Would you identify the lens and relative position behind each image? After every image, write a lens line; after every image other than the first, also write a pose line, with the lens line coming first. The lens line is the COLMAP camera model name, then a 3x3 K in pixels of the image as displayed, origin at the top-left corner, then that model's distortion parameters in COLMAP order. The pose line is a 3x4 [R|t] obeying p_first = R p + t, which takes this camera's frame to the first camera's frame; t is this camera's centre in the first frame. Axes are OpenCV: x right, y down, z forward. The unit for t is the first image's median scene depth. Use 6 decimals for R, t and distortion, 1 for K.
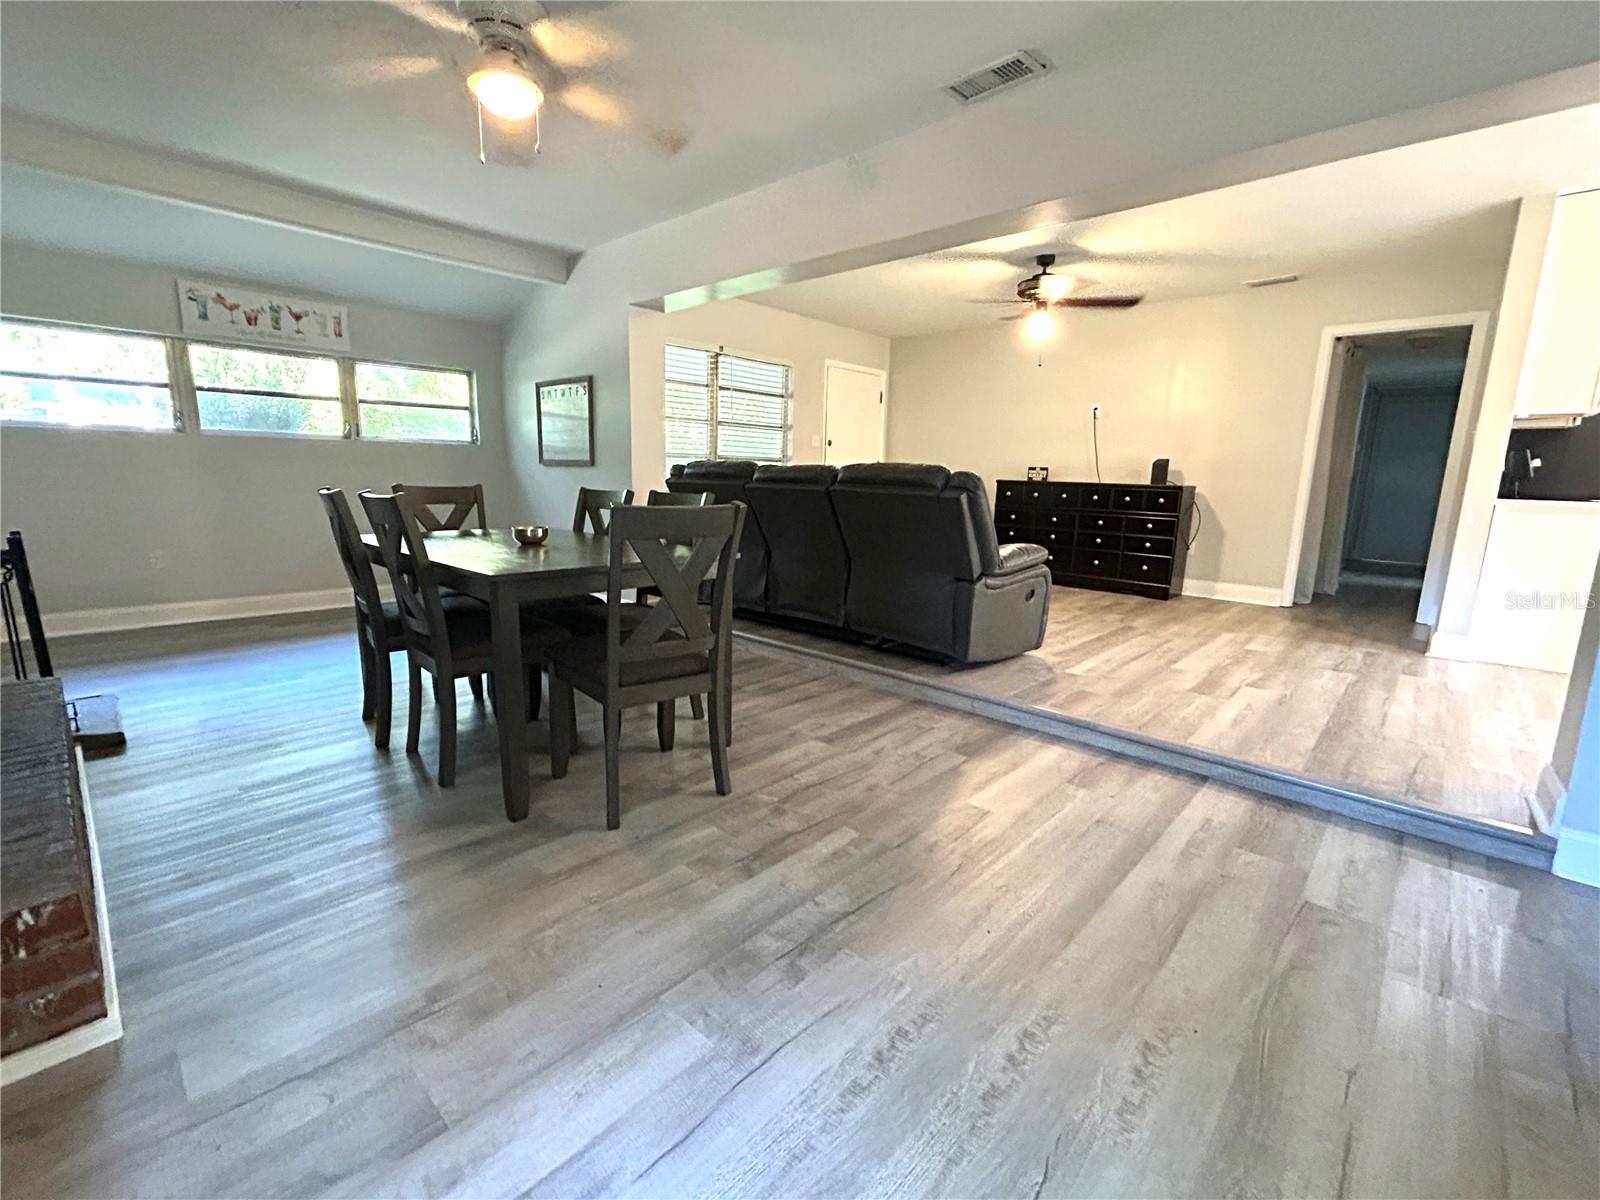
lens RADIAL K [[695.8, 0, 799.2], [0, 695.8, 598.7], [0, 0, 1]] dist [0.000362, 0.000782]
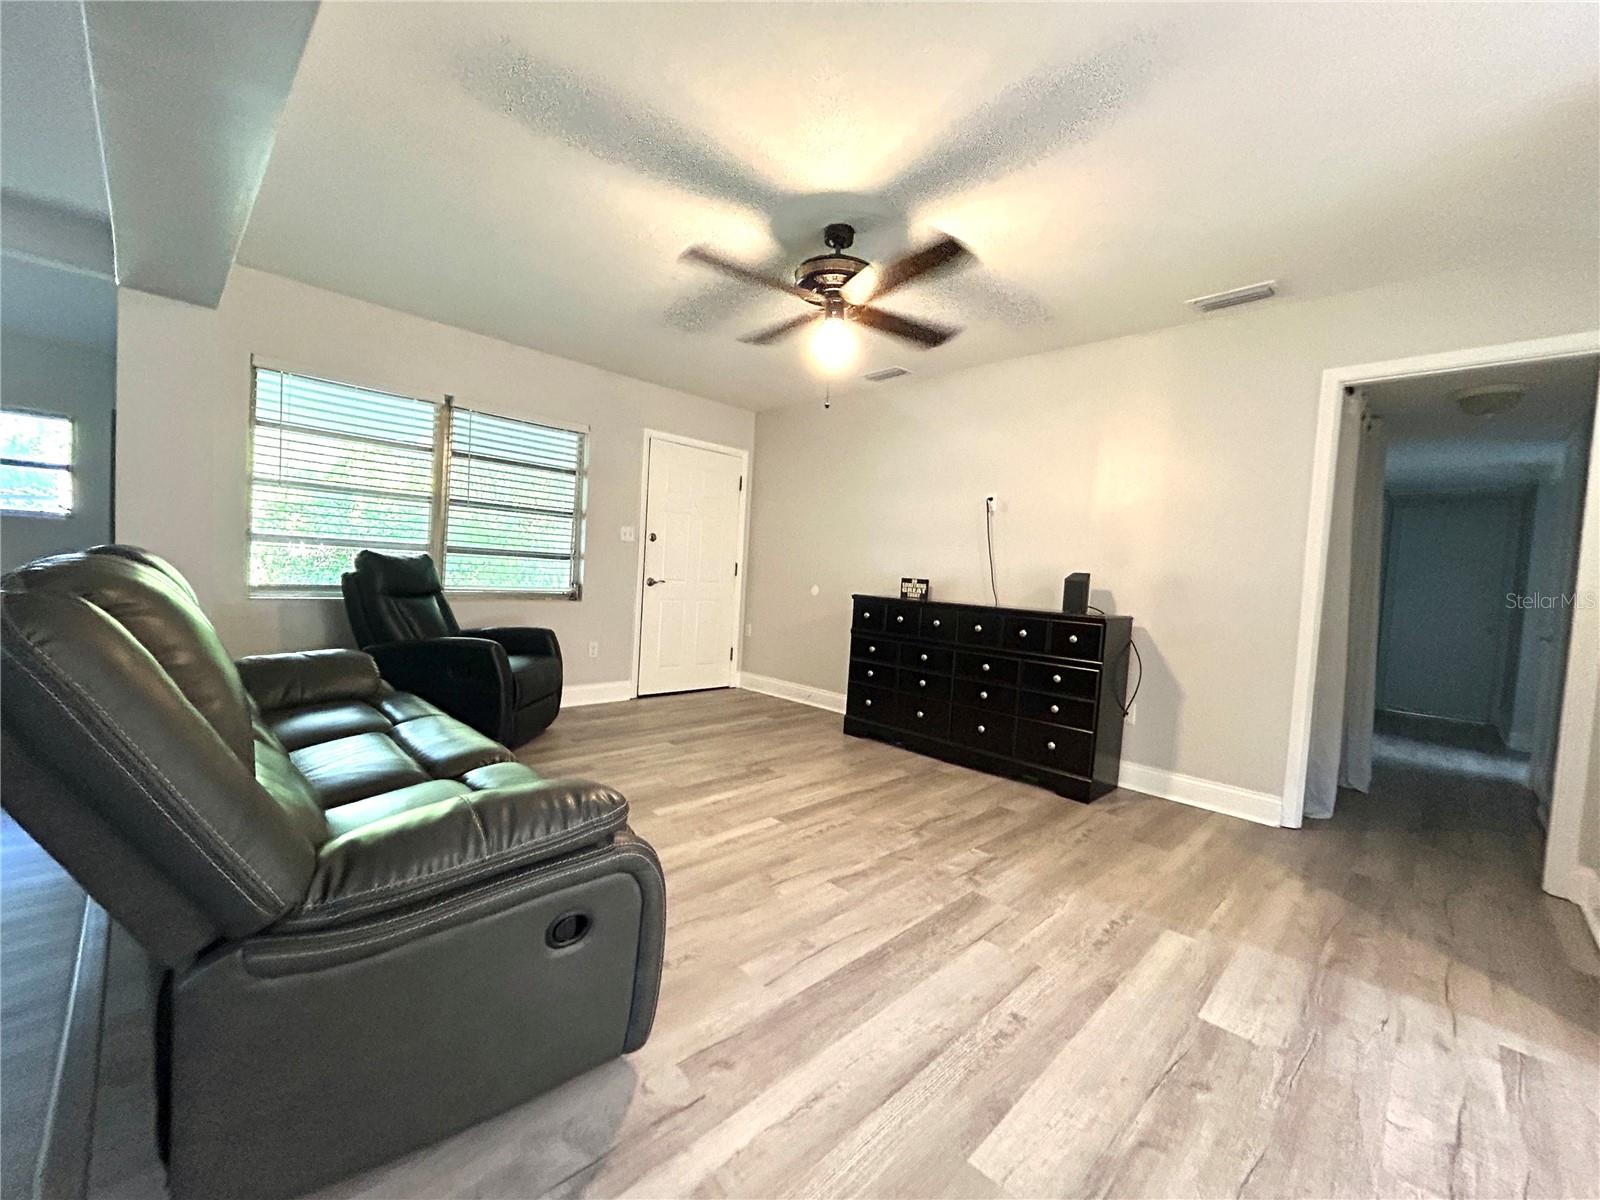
lens RADIAL K [[650.2, 0, 798.5], [0, 650.2, 598.8], [0, 0, 1]] dist [0.001079, -0.000345]
pose [[0.998834, 0.034651, -0.033628, 0.311146], [-0.039075, 0.989190, -0.141336, -0.089805], [0.028367, 0.142485, 0.989390, 0.439446]]
